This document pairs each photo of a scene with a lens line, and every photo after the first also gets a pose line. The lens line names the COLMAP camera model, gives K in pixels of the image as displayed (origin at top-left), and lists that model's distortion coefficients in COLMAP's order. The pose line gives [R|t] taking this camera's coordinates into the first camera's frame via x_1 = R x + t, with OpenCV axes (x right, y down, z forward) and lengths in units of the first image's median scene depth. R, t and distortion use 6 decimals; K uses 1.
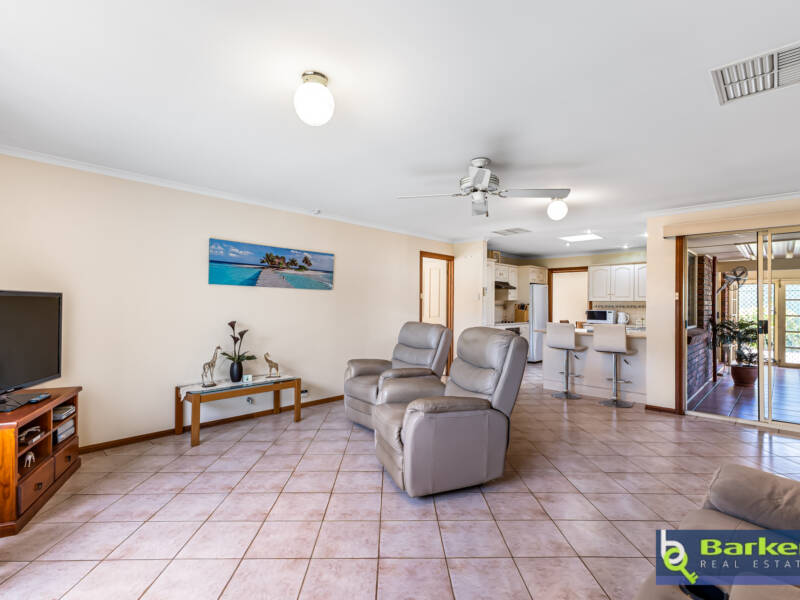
lens RADIAL K [[402.7, 0, 395.3], [0, 402.7, 302.3], [0, 0, 1]] dist [-0.003229, -0.002444]
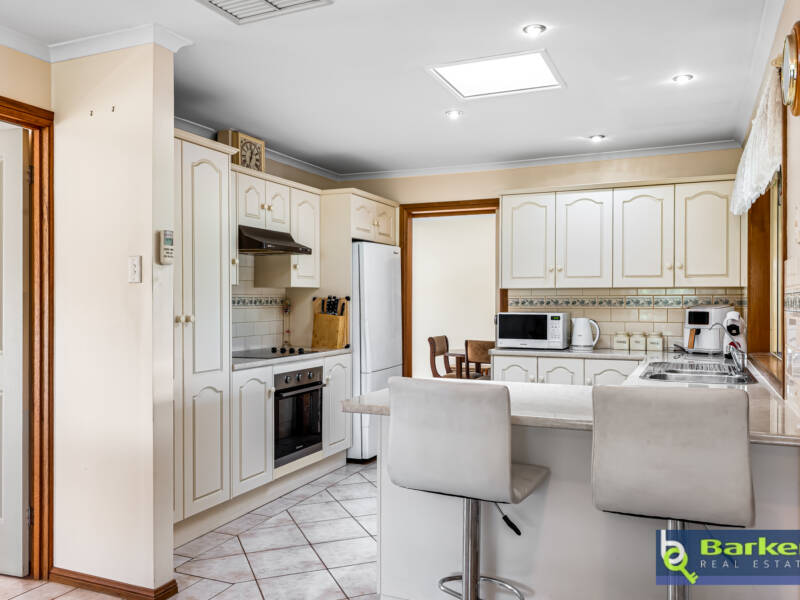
lens RADIAL K [[672.7, 0, 403.4], [0, 672.7, 302.1], [0, 0, 1]] dist [0.010874, -0.023424]
pose [[0.936089, -0.007445, 0.351684, 0.172266], [0.005021, 0.999957, 0.007806, 0.004145], [-0.351727, -0.005541, 0.936086, 0.440616]]
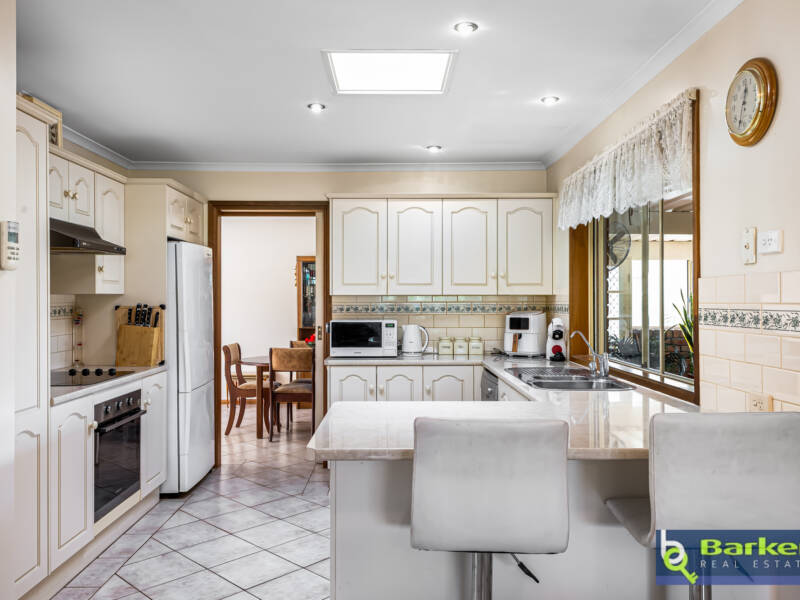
lens RADIAL K [[647.7, 0, 408.2], [0, 647.7, 295.8], [0, 0, 1]] dist [0.030410, -0.034986]
pose [[0.703817, -0.003983, 0.710370, 0.114796], [0.003947, 0.999991, 0.001695, -0.003425], [-0.710370, 0.001611, 0.703826, 0.538211]]
